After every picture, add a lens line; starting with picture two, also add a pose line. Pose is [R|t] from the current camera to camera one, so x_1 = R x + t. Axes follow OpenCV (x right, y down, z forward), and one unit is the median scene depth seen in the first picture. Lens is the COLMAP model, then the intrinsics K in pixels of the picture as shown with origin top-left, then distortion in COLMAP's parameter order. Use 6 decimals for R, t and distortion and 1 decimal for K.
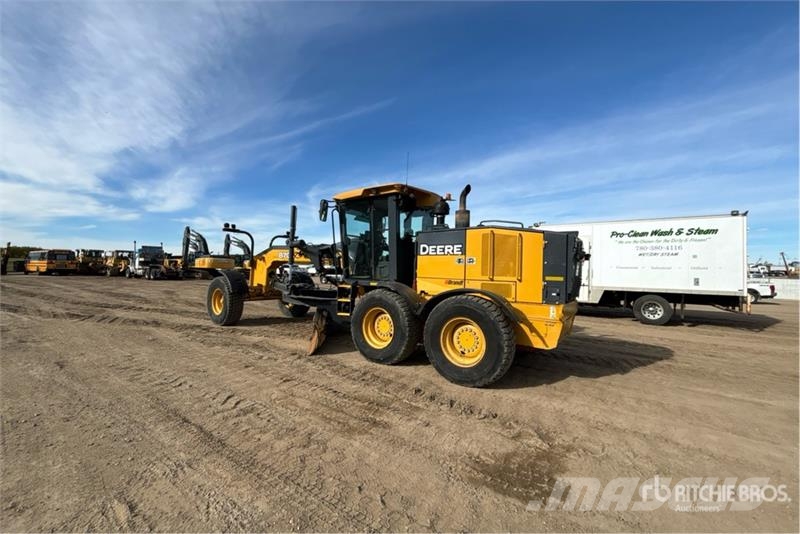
lens RADIAL K [[321.6, 0, 400.0], [0, 321.6, 267.0], [0, 0, 1]] dist [0.018570, -0.000028]
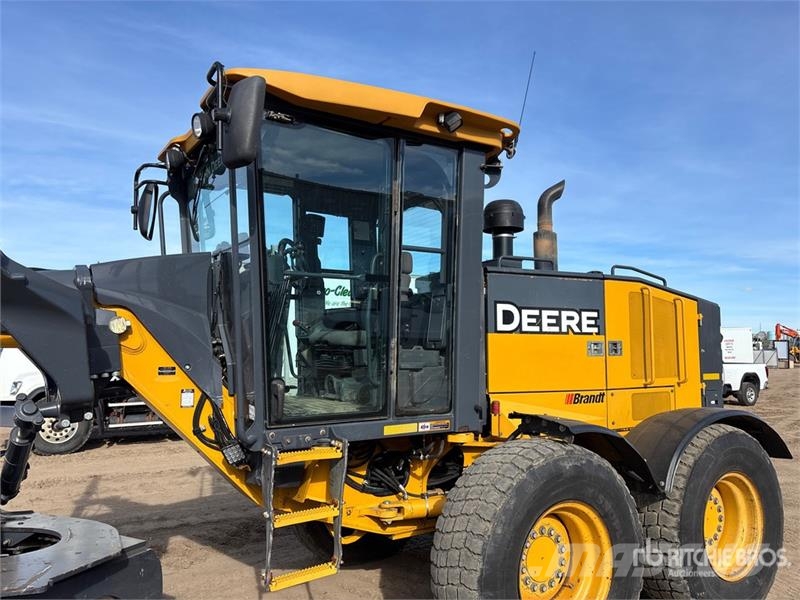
lens RADIAL K [[608.5, 0, 398.5], [0, 608.5, 301.9], [0, 0, 1]] dist [0.060166, -0.002604]
pose [[0.393313, 0.045585, 0.918274, -0.655965], [0.002535, 0.998713, -0.050664, -0.038143], [-0.919401, 0.022255, 0.392691, 0.866407]]
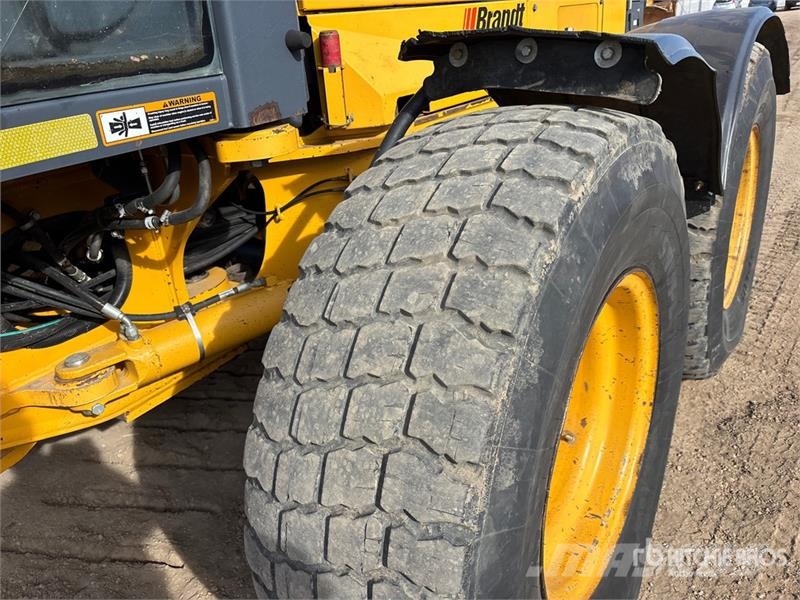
lens RADIAL K [[617.5, 0, 400.2], [0, 617.5, 288.6], [0, 0, 1]] dist [0.005079, 0.001704]
pose [[0.002644, -0.413259, 0.910610, -0.236363], [0.085403, 0.907379, 0.411545, 0.035960], [-0.996343, 0.076680, 0.037692, 1.012908]]
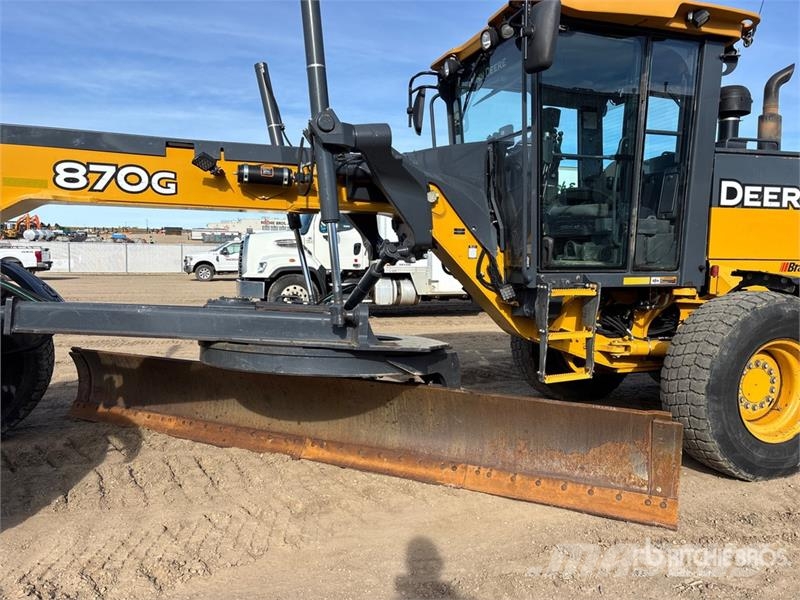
lens RADIAL K [[611.4, 0, 398.9], [0, 611.4, 297.9], [0, 0, 1]] dist [0.064203, -0.079838]
pose [[0.607381, -0.077977, 0.790575, -0.884981], [-0.004685, 0.994802, 0.101720, 0.002293], [-0.794397, -0.065486, 0.603858, 0.875407]]
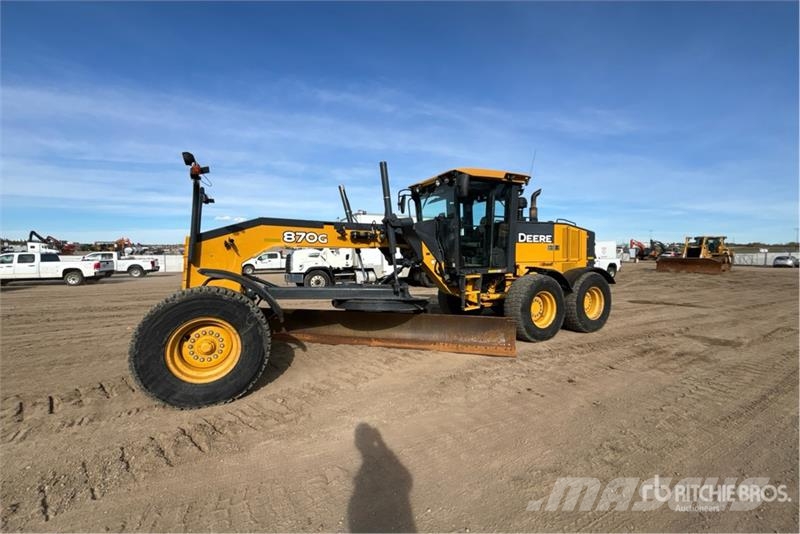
lens RADIAL K [[321.6, 0, 400.0], [0, 321.6, 267.0], [0, 0, 1]] dist [0.018570, -0.000028]
pose [[0.459972, -0.061448, 0.885805, -1.195862], [0.009496, 0.997886, 0.064291, -0.029251], [-0.887883, -0.021160, 0.459583, 0.886443]]
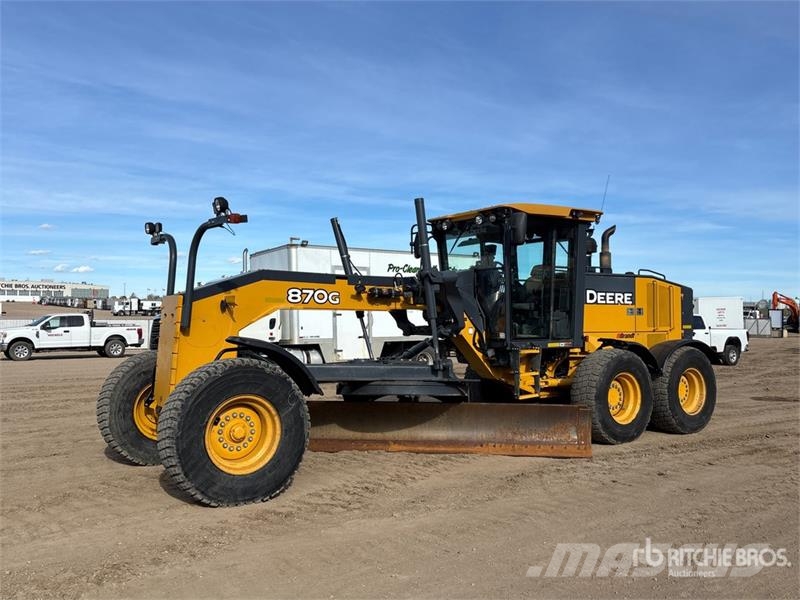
lens RADIAL K [[688.2, 0, 400.0], [0, 688.2, 300.0], [0, 0, 1]] dist [0.057448, 0.009259]
pose [[0.346795, 0.001026, 0.937940, -1.750209], [0.000963, 0.999998, -0.001450, -0.045817], [-0.937940, 0.001406, 0.346794, 0.882012]]
